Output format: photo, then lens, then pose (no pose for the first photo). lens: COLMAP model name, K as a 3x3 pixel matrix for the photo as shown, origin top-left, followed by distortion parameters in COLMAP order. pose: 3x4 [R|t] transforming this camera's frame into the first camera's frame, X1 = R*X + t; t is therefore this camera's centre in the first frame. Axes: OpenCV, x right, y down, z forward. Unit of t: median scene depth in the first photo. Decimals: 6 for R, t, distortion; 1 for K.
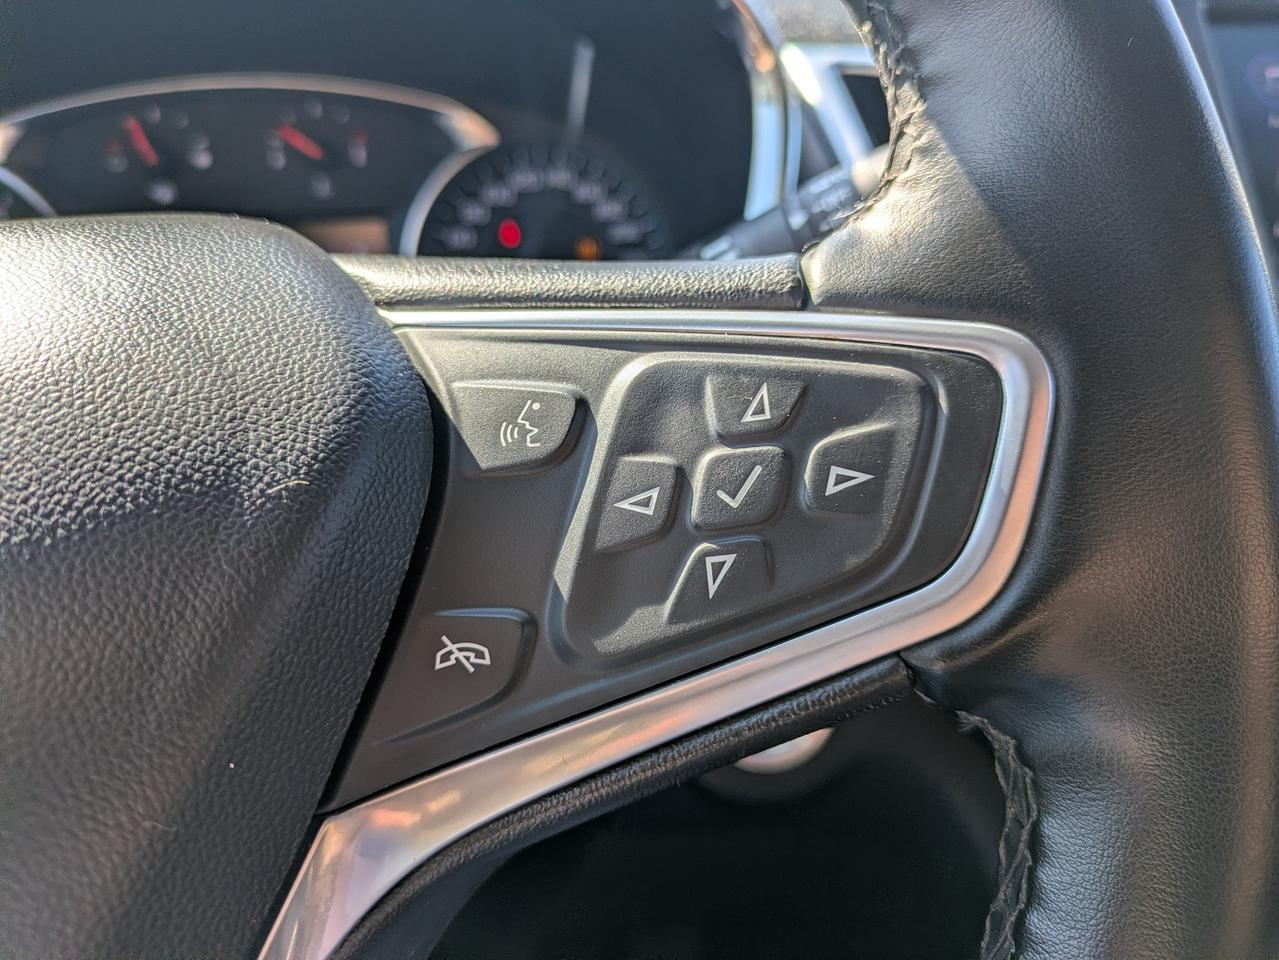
lens RADIAL K [[956.7, 0, 639.5], [0, 956.7, 480.0], [0, 0, 1]] dist [0.002963, -0.034079]
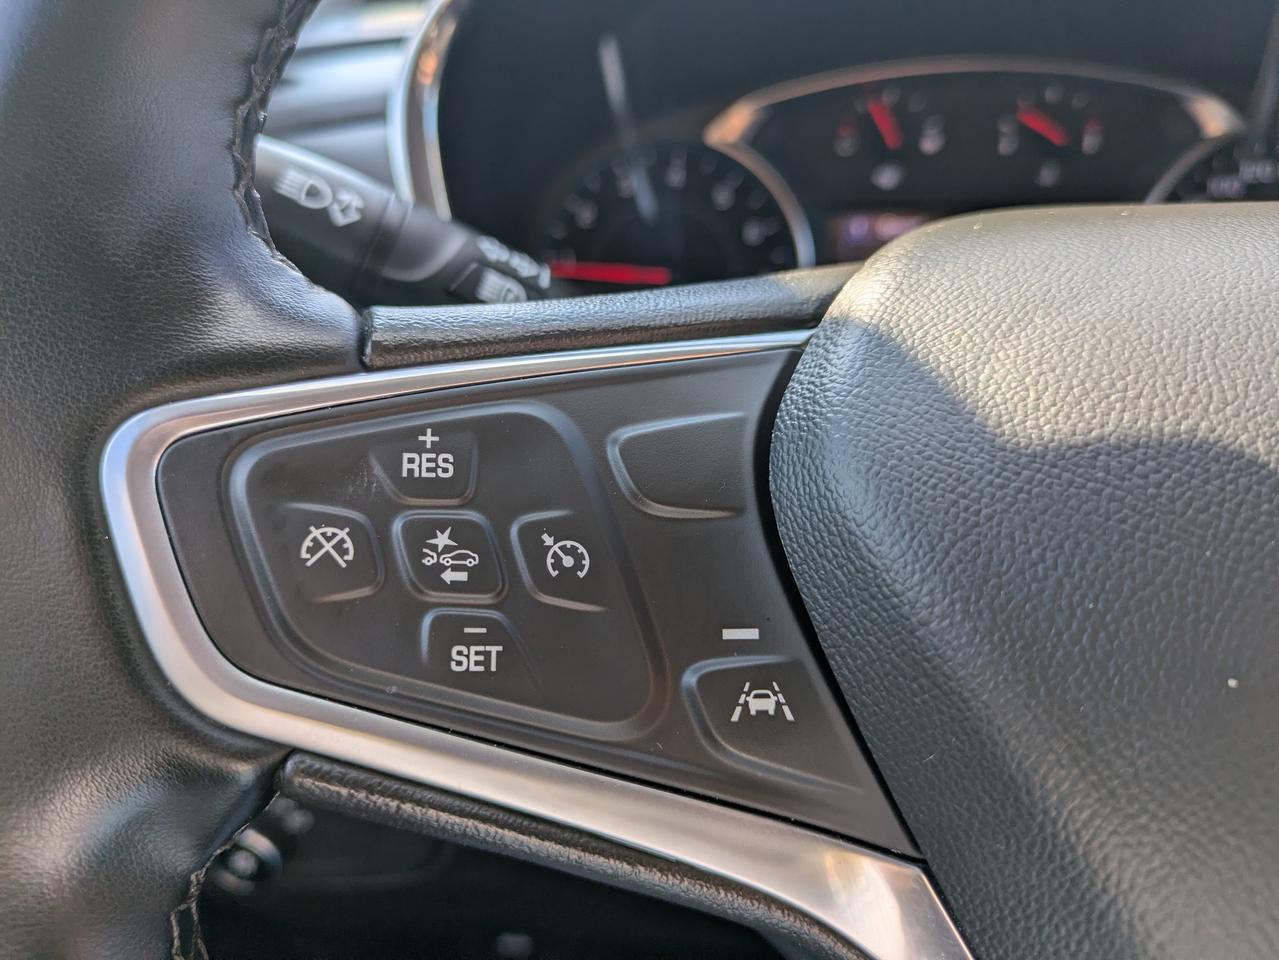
lens RADIAL K [[946.7, 0, 639.5], [0, 946.7, 480.0], [0, 0, 1]] dist [0.015398, -0.004010]
pose [[0.979584, 0.072572, -0.187480, -1.490979], [-0.071812, 0.997359, 0.010851, 0.066441], [0.187772, 0.002834, 0.982209, -0.090427]]
